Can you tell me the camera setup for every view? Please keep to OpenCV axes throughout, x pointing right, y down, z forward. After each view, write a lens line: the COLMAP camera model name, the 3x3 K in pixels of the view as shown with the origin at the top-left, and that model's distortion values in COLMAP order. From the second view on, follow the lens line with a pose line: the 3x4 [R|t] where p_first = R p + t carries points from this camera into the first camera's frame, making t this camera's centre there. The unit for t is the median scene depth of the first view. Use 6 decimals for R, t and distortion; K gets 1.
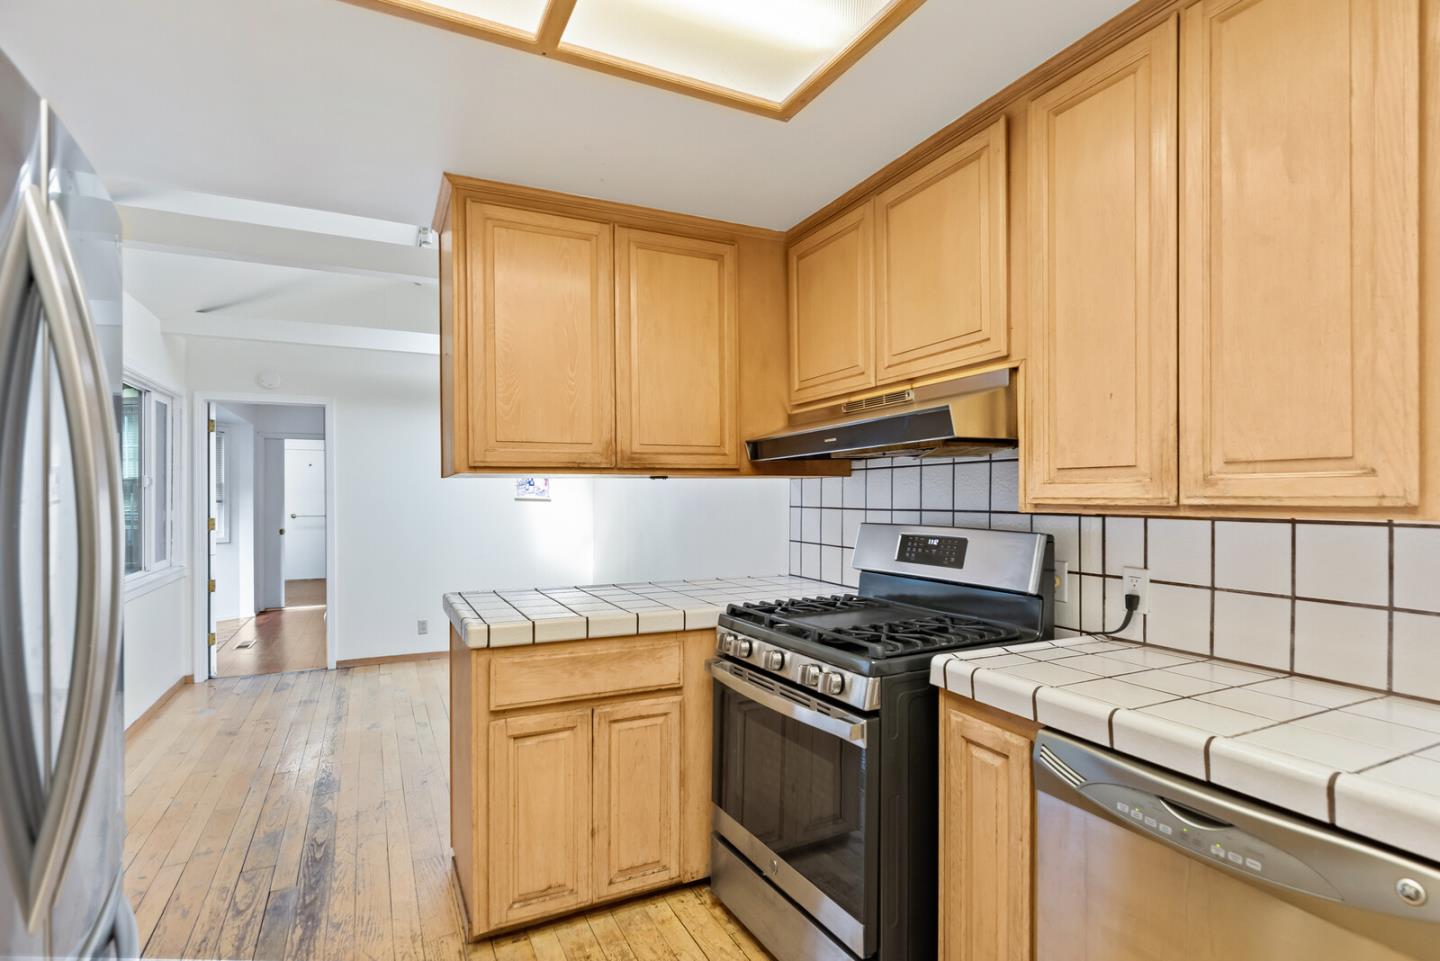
lens RADIAL K [[713.0, 0, 728.3], [0, 713.0, 497.1], [0, 0, 1]] dist [-0.001277, 0.000070]
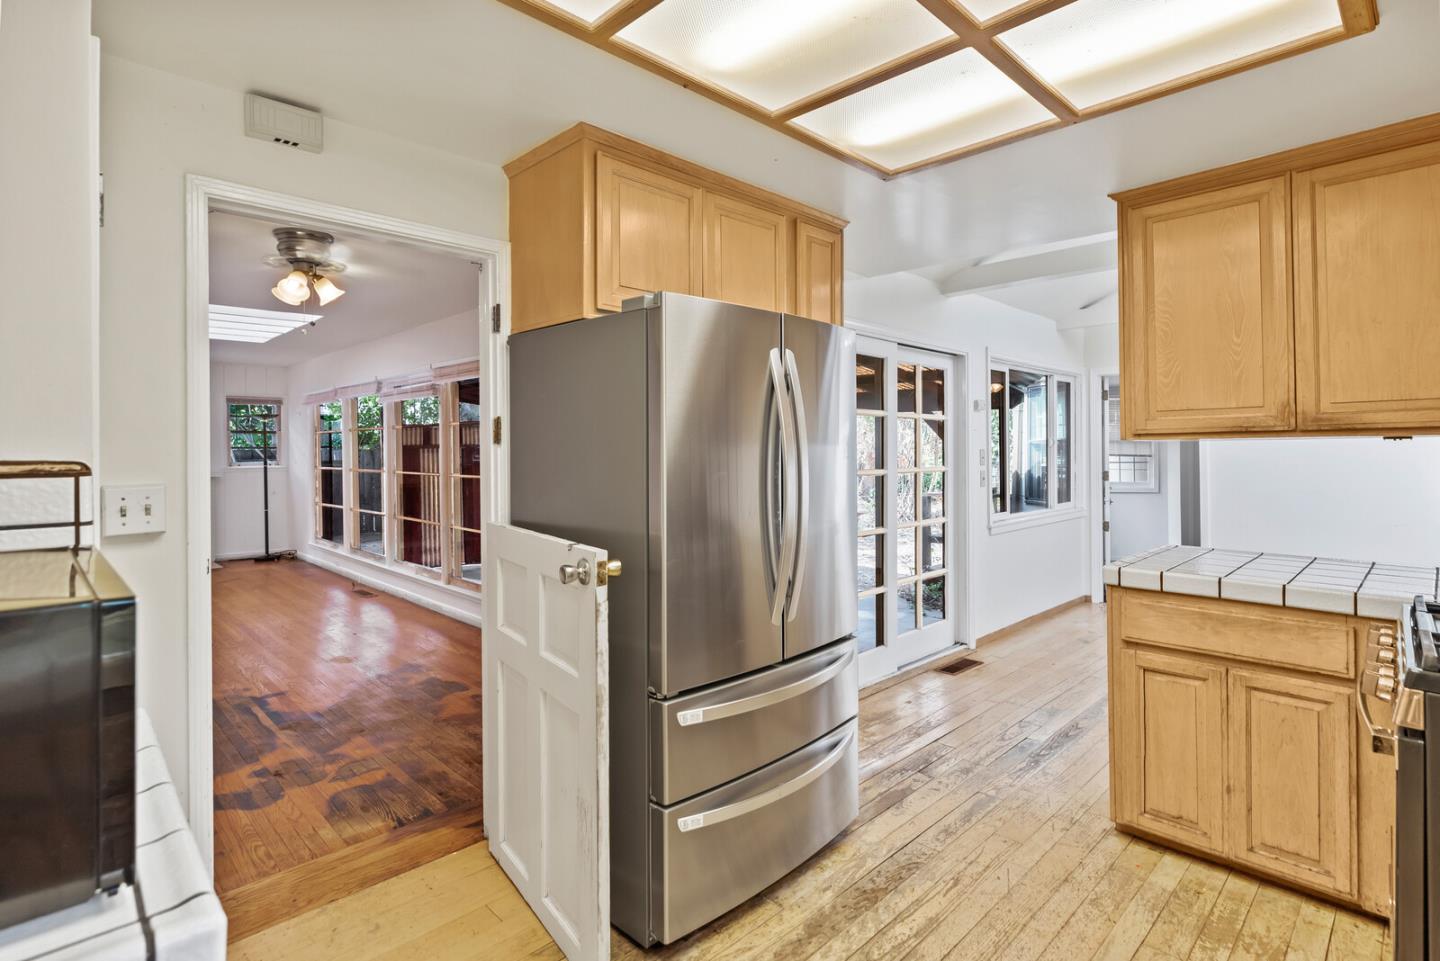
lens RADIAL K [[710.5, 0, 720.7], [0, 710.5, 444.3], [0, 0, 1]] dist [-0.001111, 0.000297]
pose [[0.307075, -0.008573, -0.951647, 0.503921], [0.003243, 0.999963, -0.007962, -0.017944], [0.951680, -0.000641, 0.307092, -0.008128]]
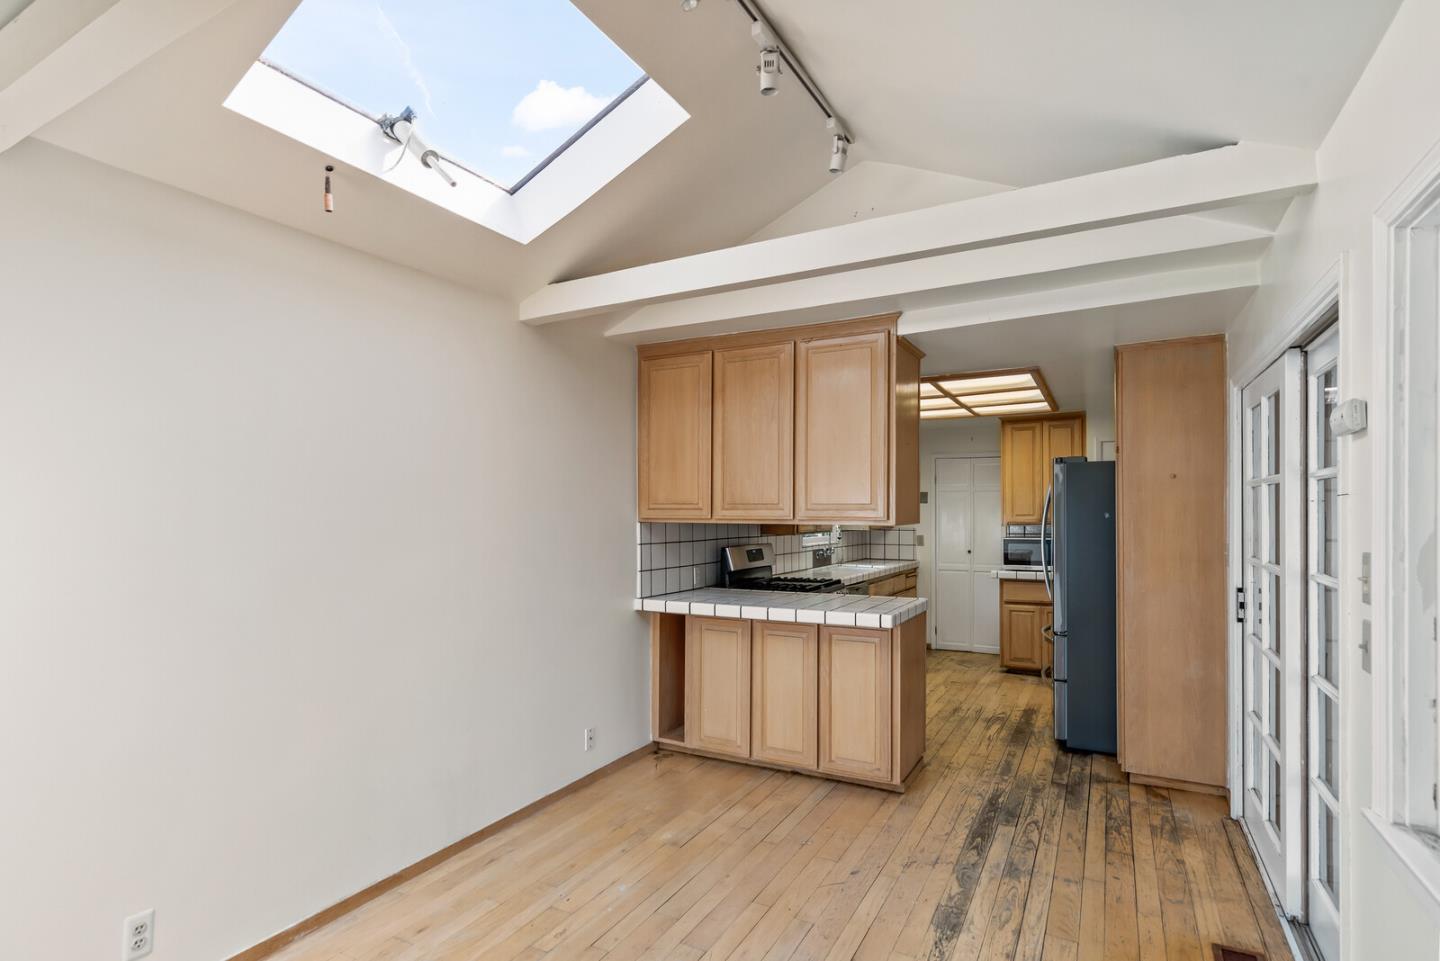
lens RADIAL K [[710.0, 0, 725.7], [0, 710.0, 505.5], [0, 0, 1]] dist [-0.001775, 0.000226]
pose [[-0.569237, 0.008855, 0.822126, -1.430535], [0.004641, 0.999961, -0.007558, -0.062056], [-0.822160, -0.000487, -0.569256, 2.200763]]
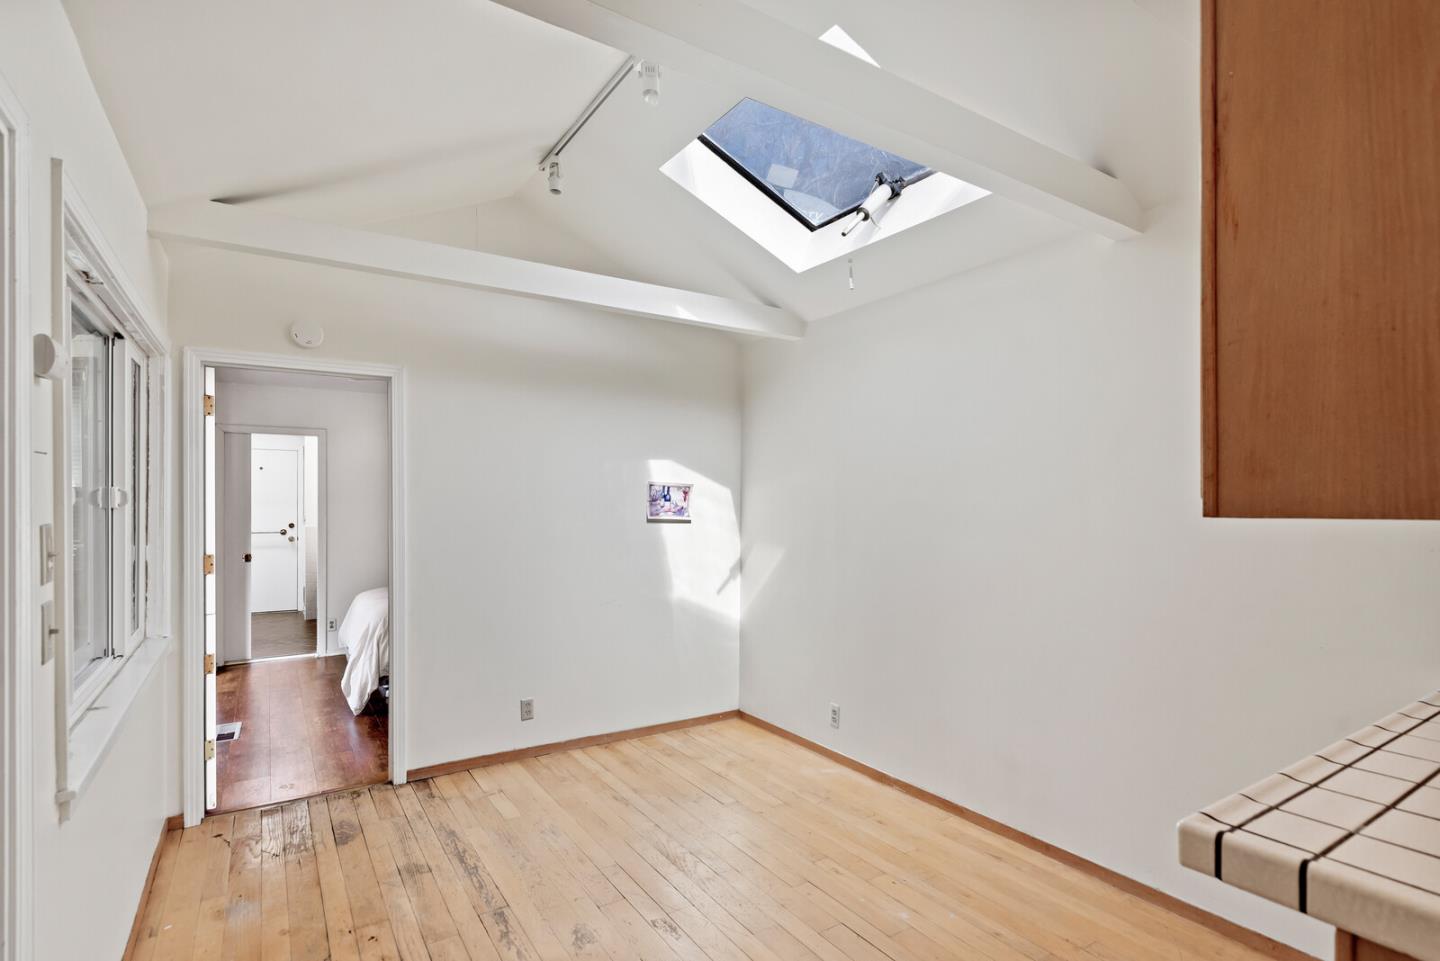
lens RADIAL K [[710.0, 0, 725.7], [0, 710.0, 505.5], [0, 0, 1]] dist [-0.001775, 0.000226]
pose [[0.993487, 0.003341, 0.113899, -0.758864], [-0.003609, 0.999991, 0.002148, -0.034191], [-0.113891, -0.002545, 0.993490, 0.731667]]
